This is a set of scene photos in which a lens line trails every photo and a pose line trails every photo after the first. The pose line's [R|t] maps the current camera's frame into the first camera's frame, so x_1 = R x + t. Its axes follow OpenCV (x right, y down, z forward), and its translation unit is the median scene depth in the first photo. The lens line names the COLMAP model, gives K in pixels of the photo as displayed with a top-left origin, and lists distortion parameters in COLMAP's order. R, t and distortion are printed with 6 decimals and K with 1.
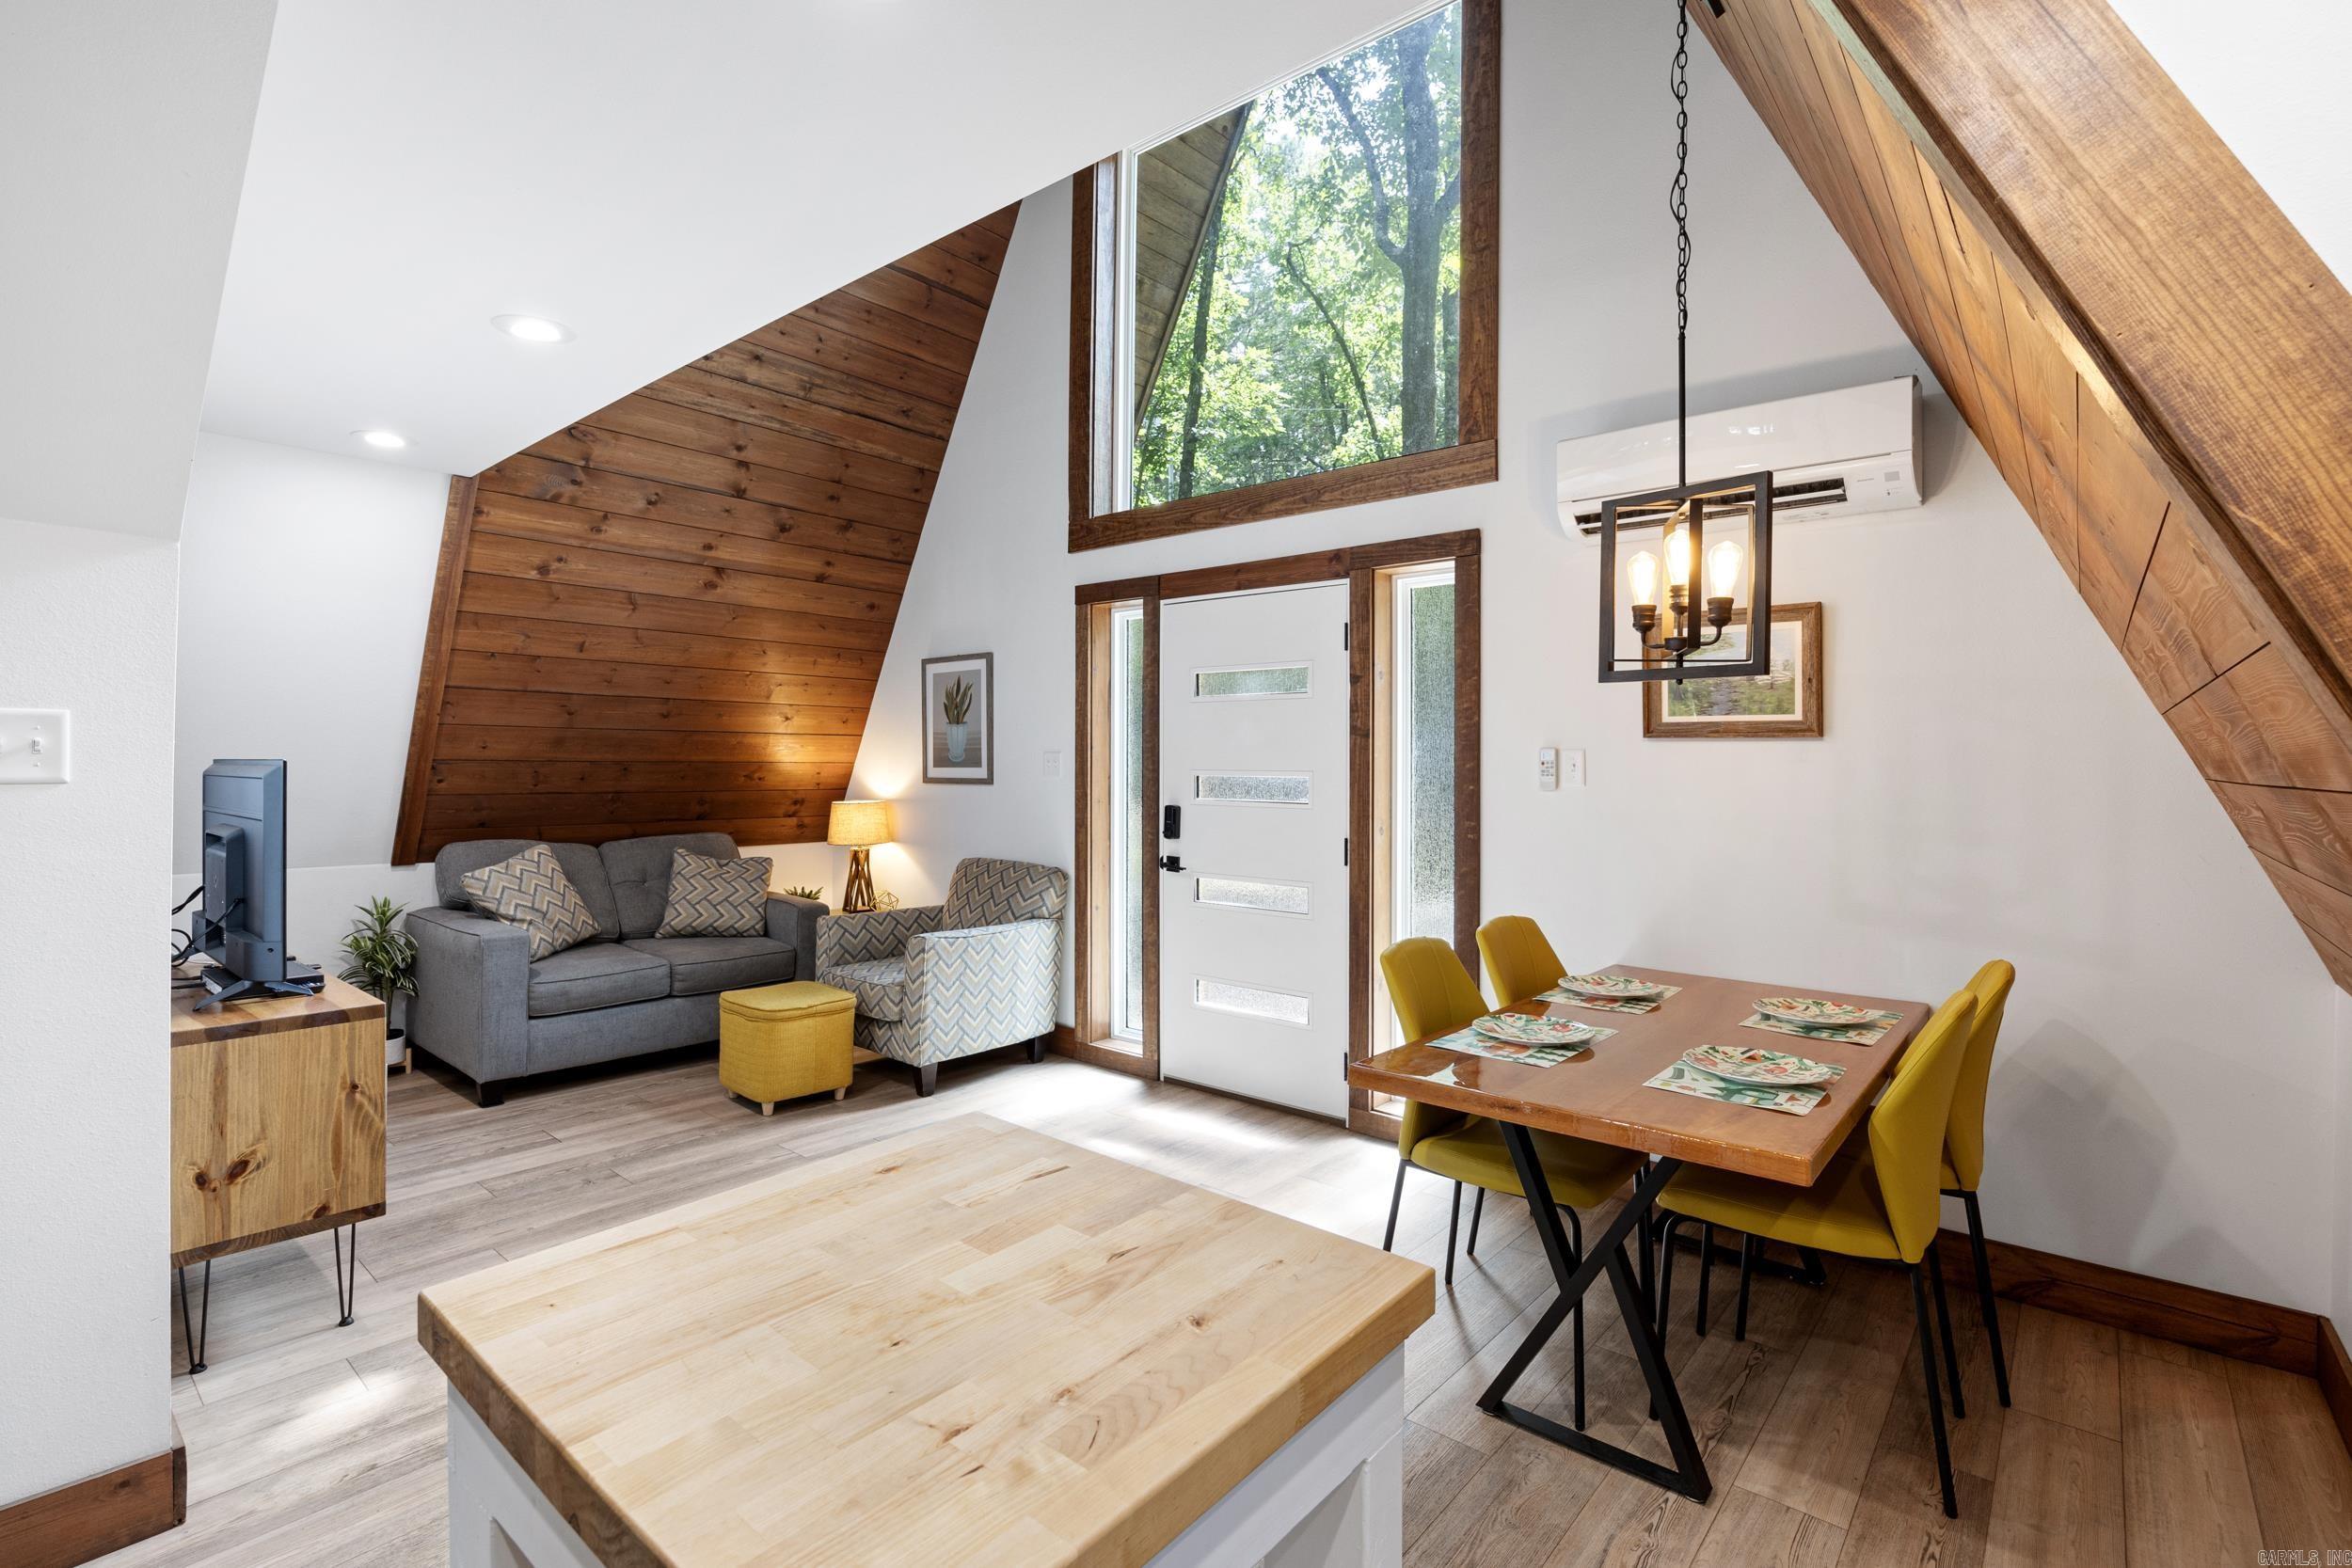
lens RADIAL K [[1090.5, 0, 1168.7], [0, 1090.5, 776.5], [0, 0, 1]] dist [-0.012956, -0.000014]
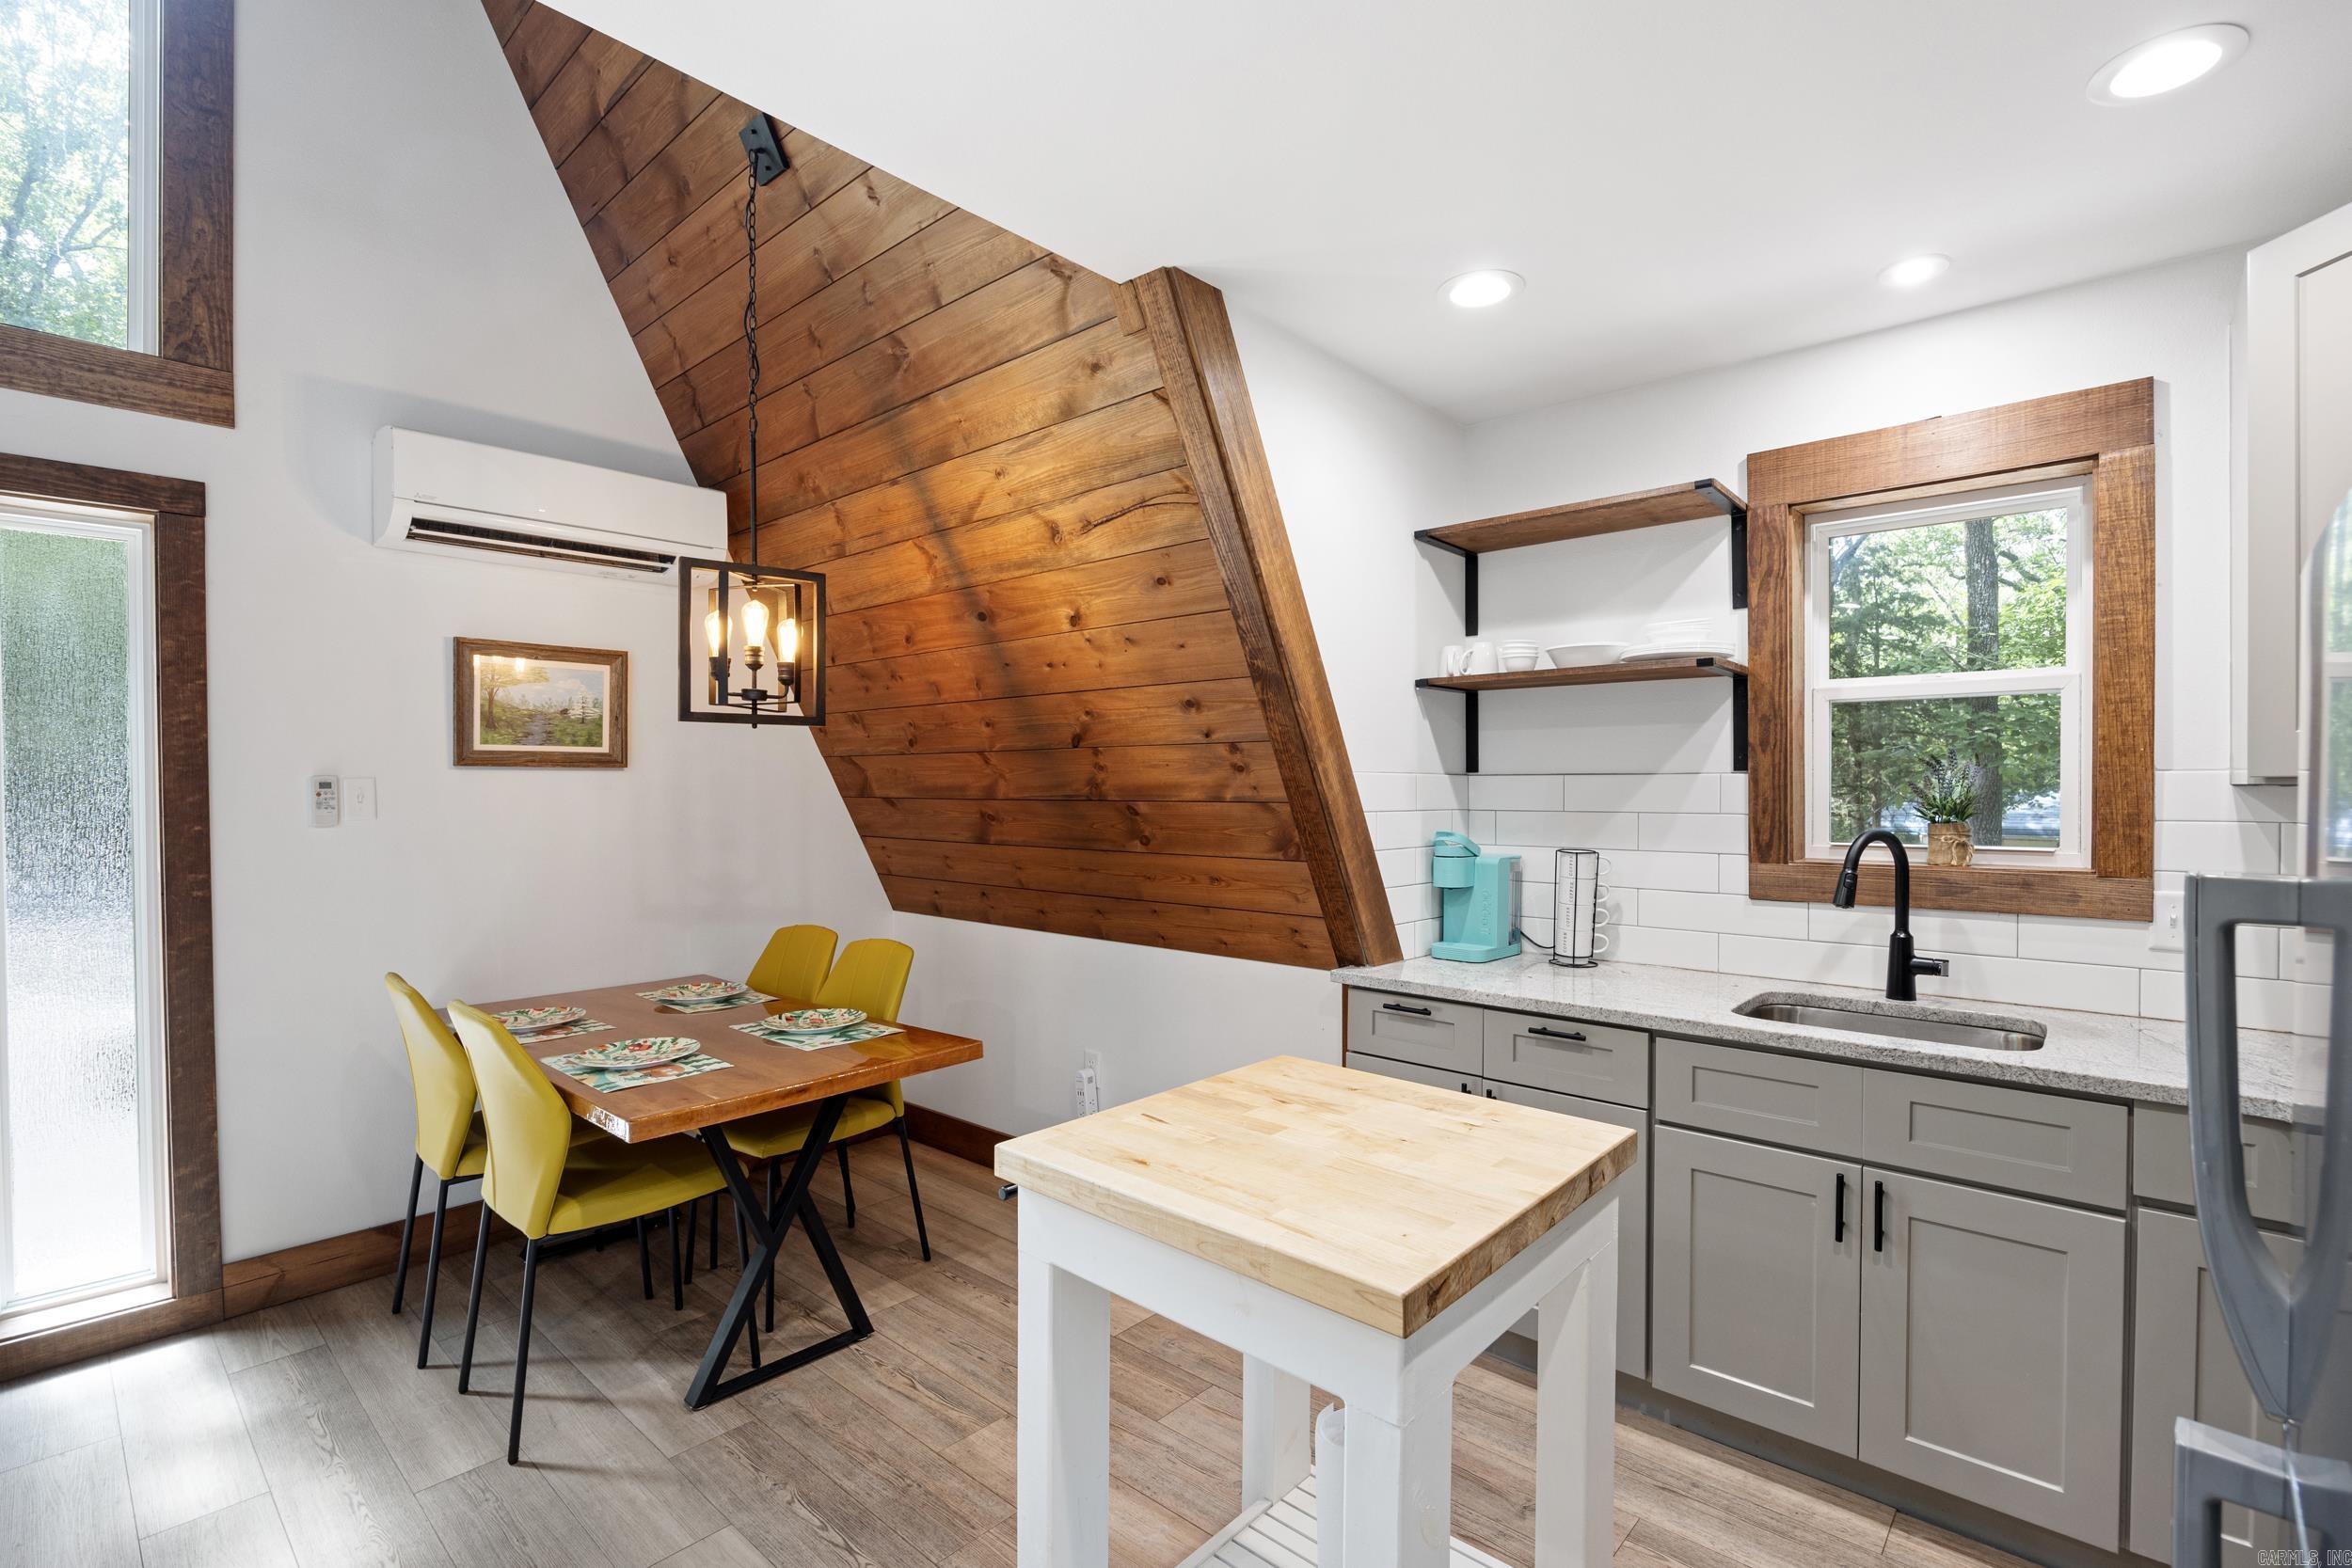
lens RADIAL K [[1067.1, 0, 1212.8], [0, 1067.1, 795.2], [0, 0, 1]] dist [-0.017964, -0.000182]
pose [[0.003445, -0.020981, 0.999774, -0.354099], [0.012912, 0.999697, 0.020935, -0.015157], [-0.999911, 0.012837, 0.003715, 0.247142]]
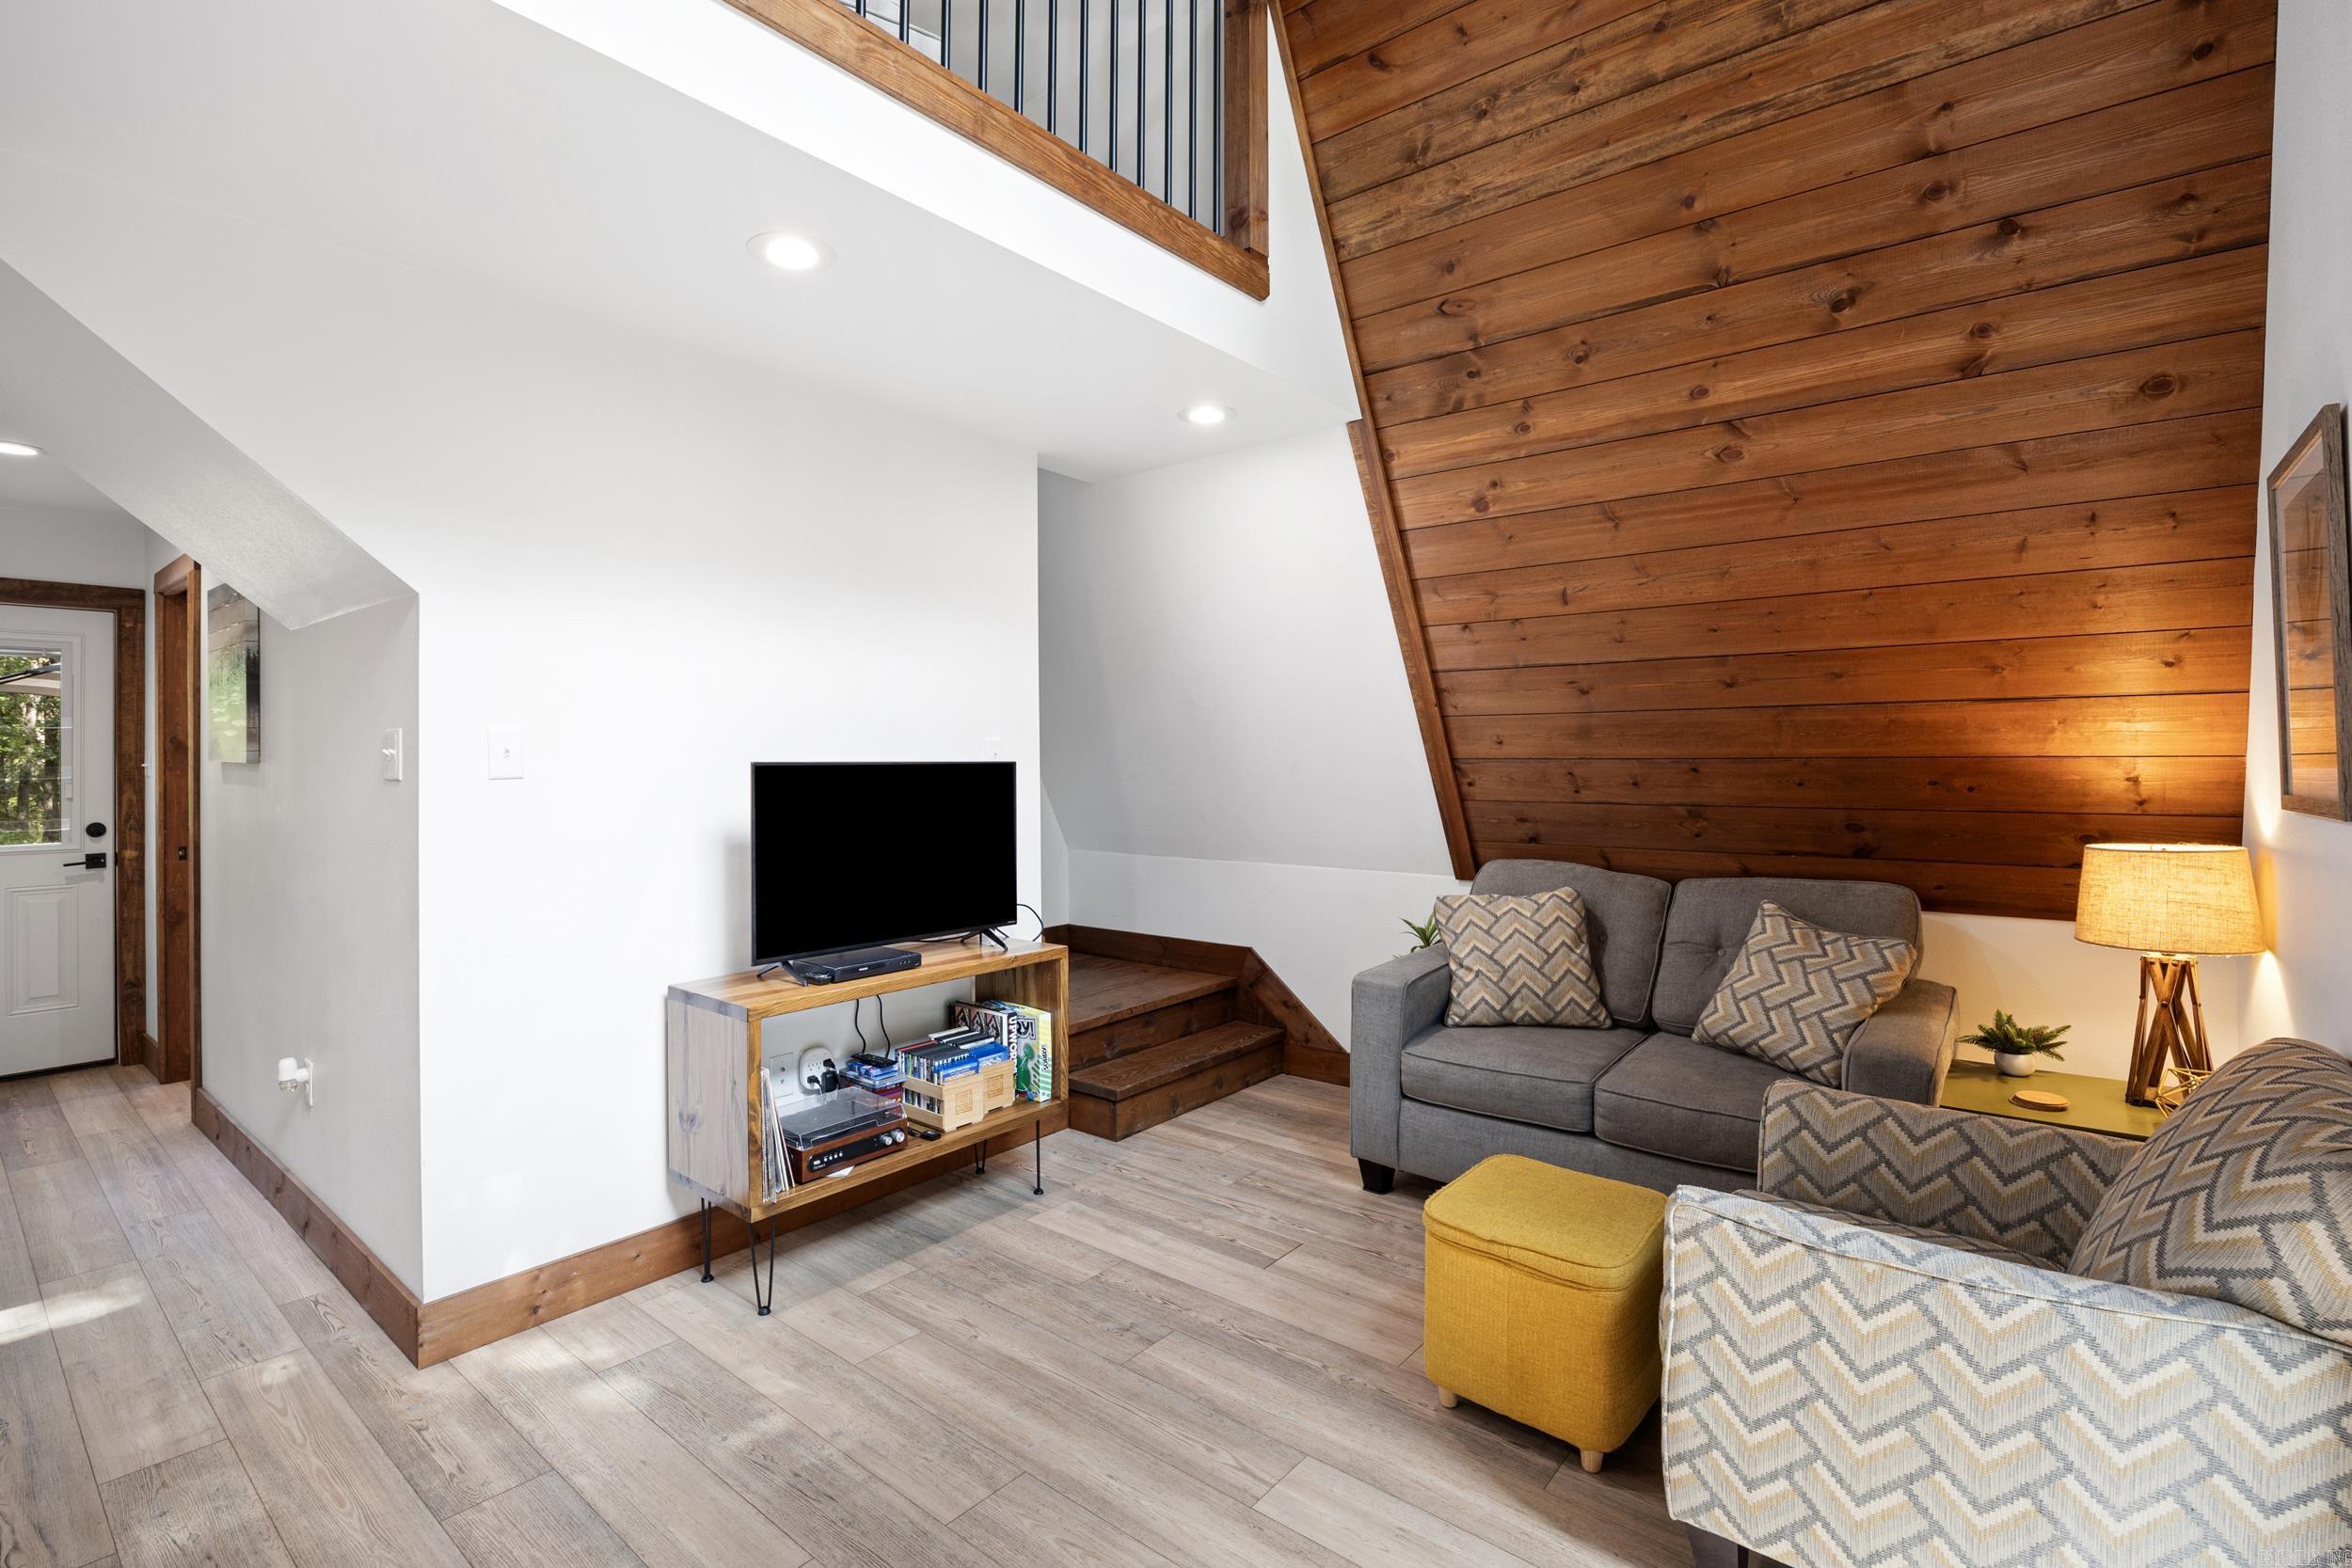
lens RADIAL K [[1070.1, 0, 1187.7], [0, 1070.1, 748.8], [0, 0, 1]] dist [-0.016450, 0.000495]
pose [[0.032115, -0.017291, -0.999335, 0.147154], [-0.006159, 0.999828, -0.017498, -0.007281], [0.999465, 0.006717, 0.032003, 0.749418]]
